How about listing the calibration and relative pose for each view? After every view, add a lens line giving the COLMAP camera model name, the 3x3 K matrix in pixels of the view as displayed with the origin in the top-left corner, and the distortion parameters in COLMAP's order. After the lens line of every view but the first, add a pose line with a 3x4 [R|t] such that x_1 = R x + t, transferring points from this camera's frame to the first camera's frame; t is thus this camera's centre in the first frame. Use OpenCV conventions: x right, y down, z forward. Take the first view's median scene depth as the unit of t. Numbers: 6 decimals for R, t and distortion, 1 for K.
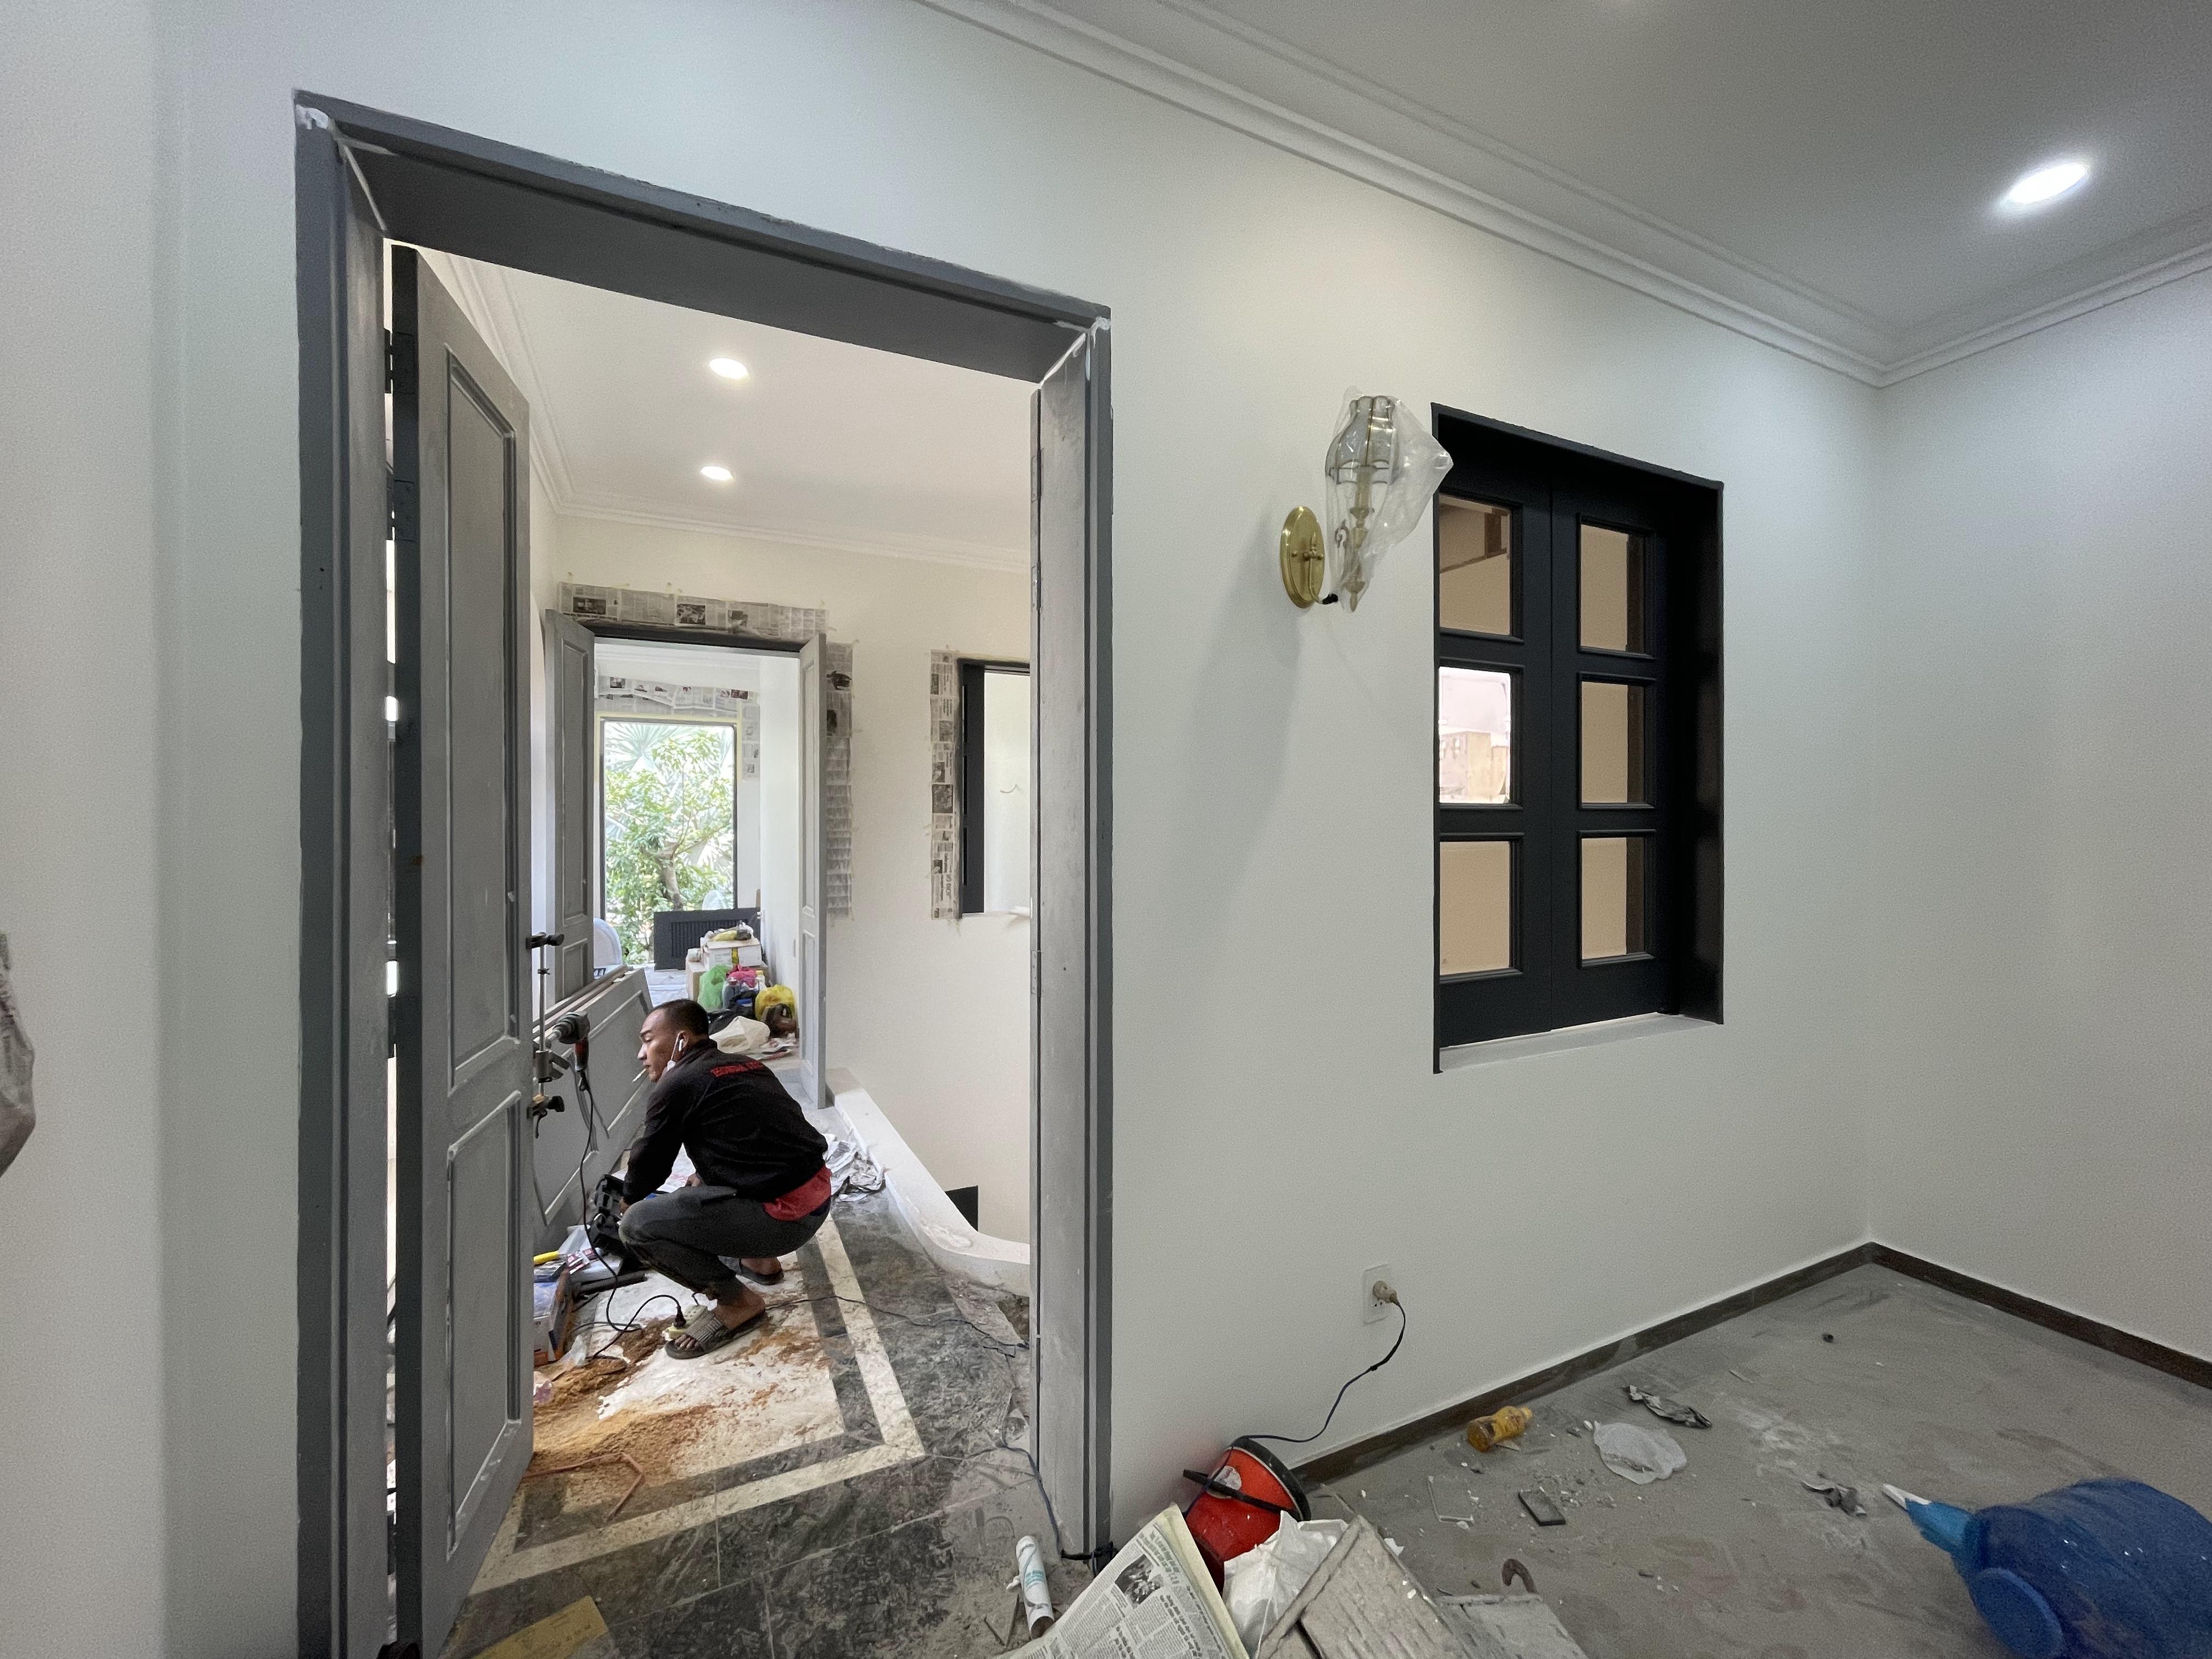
lens RADIAL K [[894.4, 0, 1106.0], [0, 894.4, 825.2], [0, 0, 1]] dist [0.000491, -0.000021]
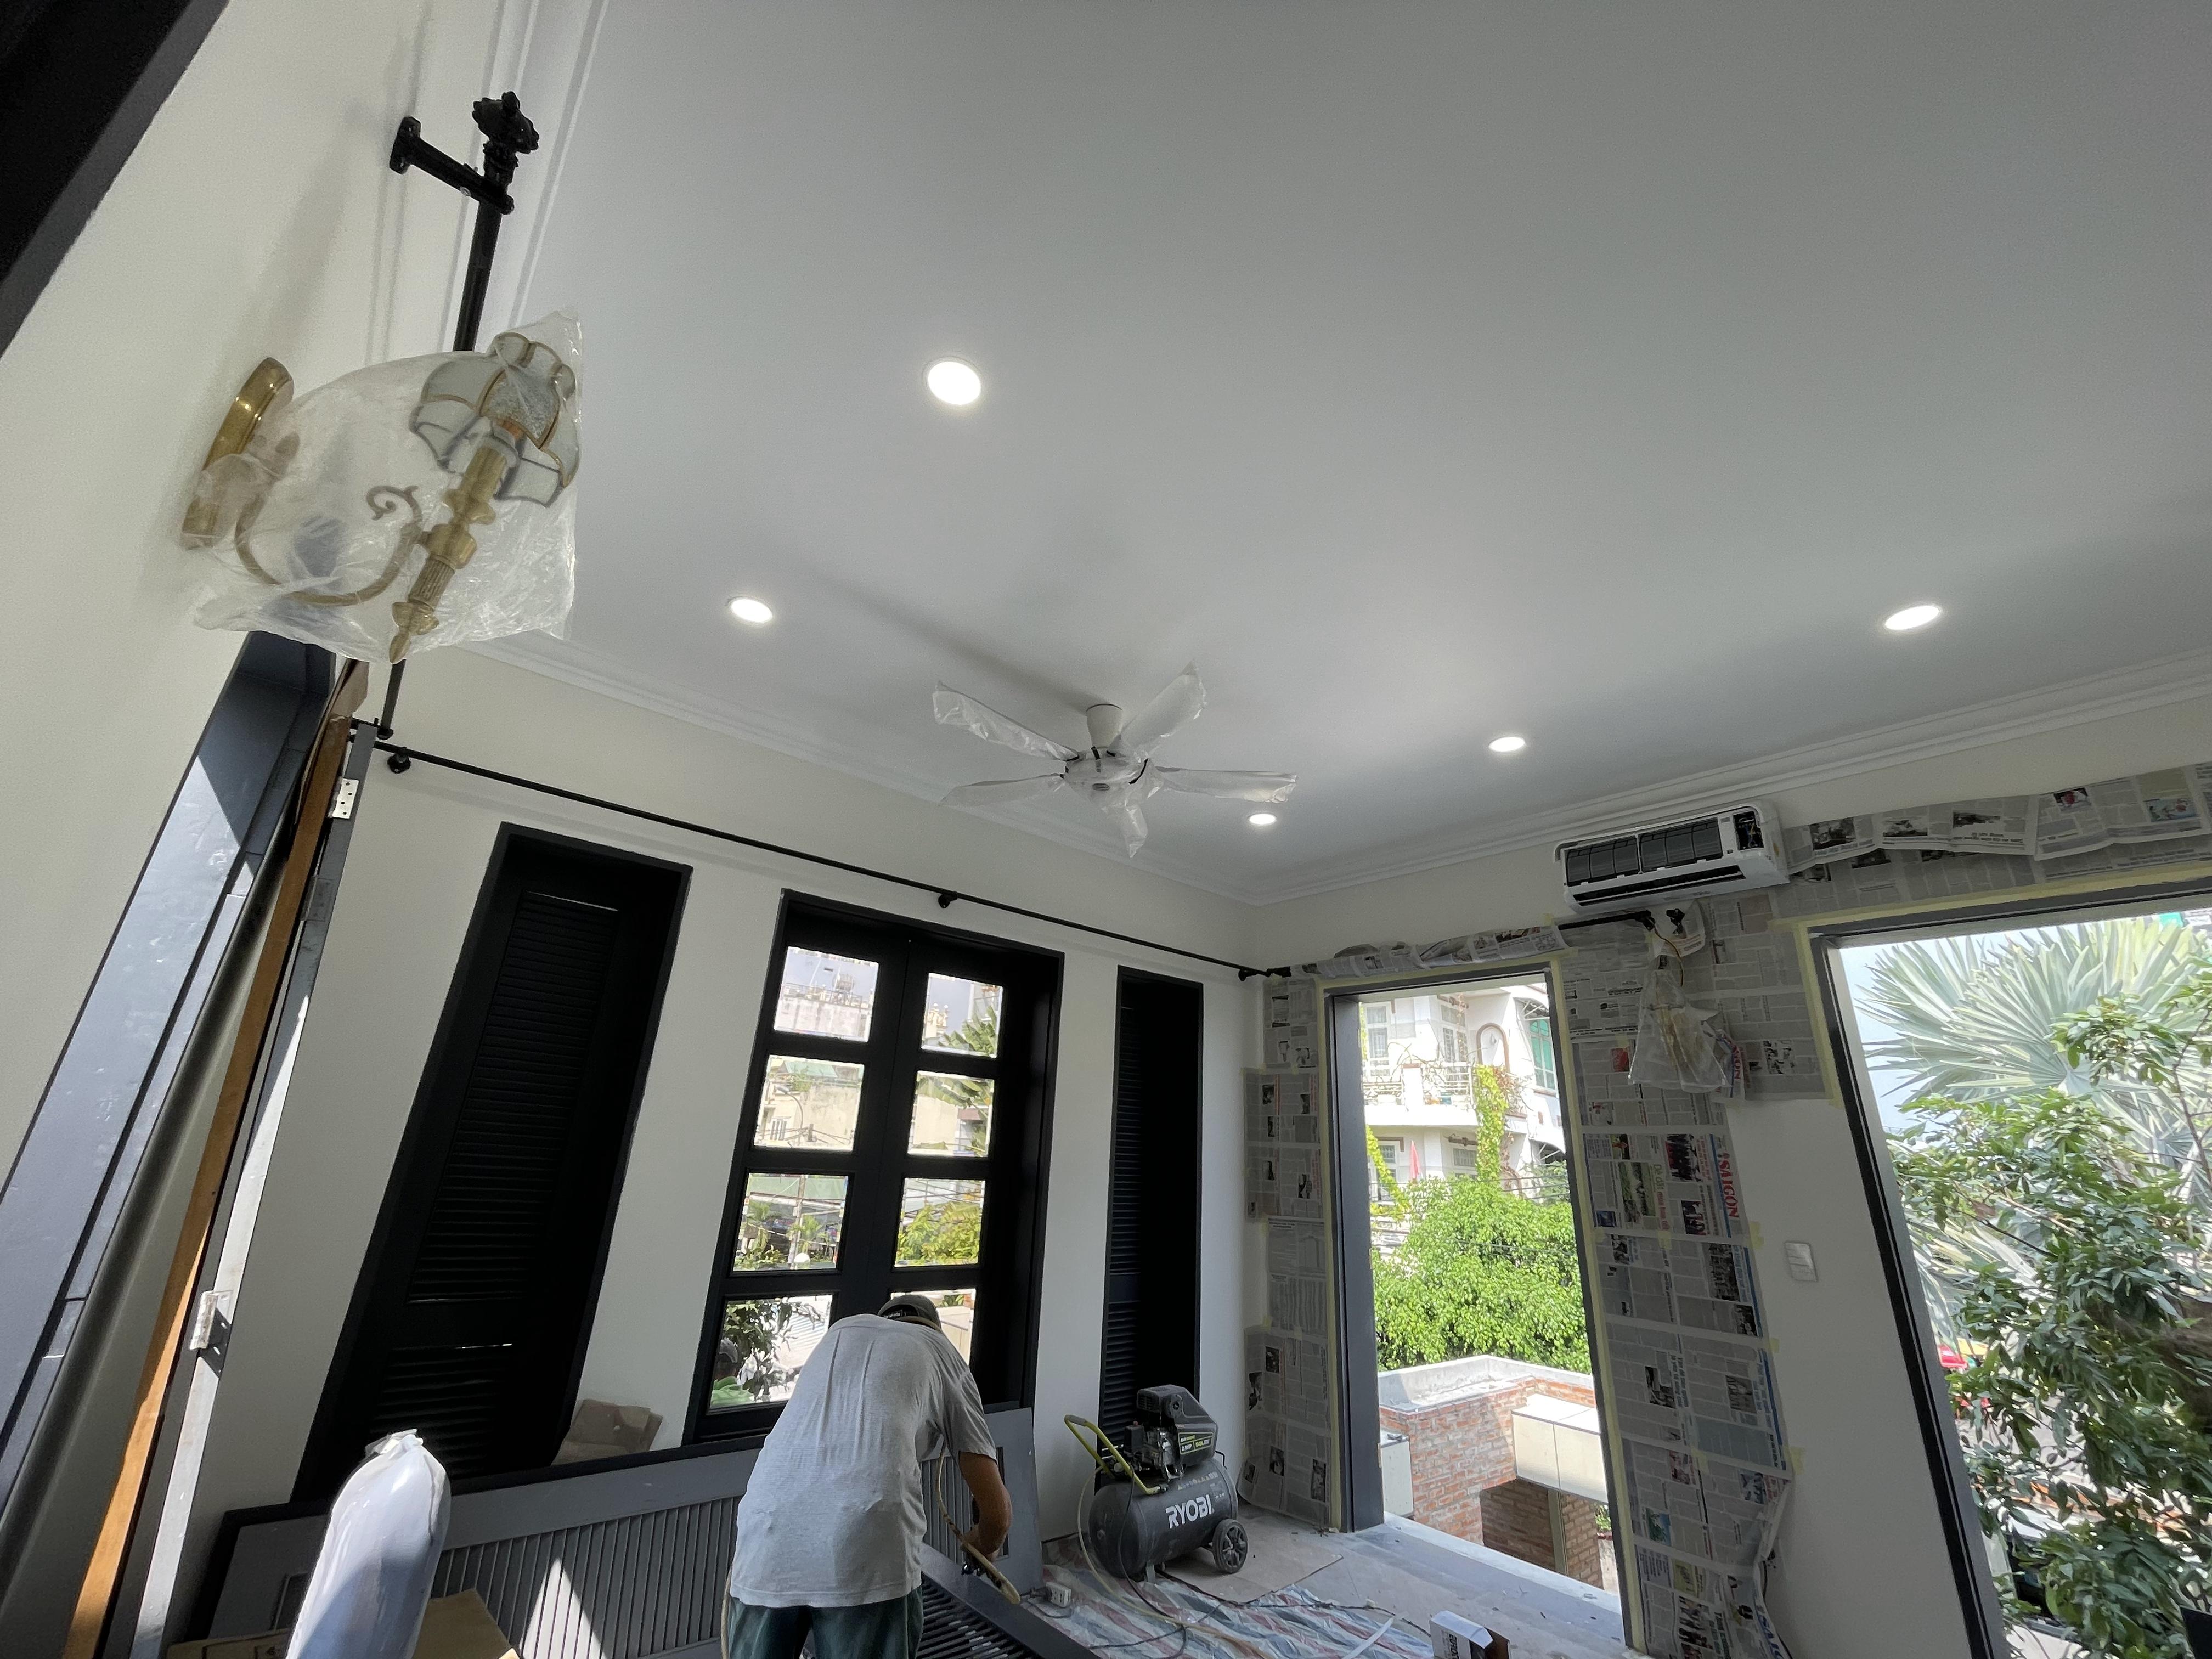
lens RADIAL K [[894.4, 0, 1106.0], [0, 894.4, 827.1], [0, 0, 1]] dist [0.000491, -0.000021]
pose [[0.249889, -0.329289, -0.910562, -0.267616], [-0.043946, 0.935571, -0.350393, -0.013806], [0.967277, 0.127575, 0.219318, 0.599099]]
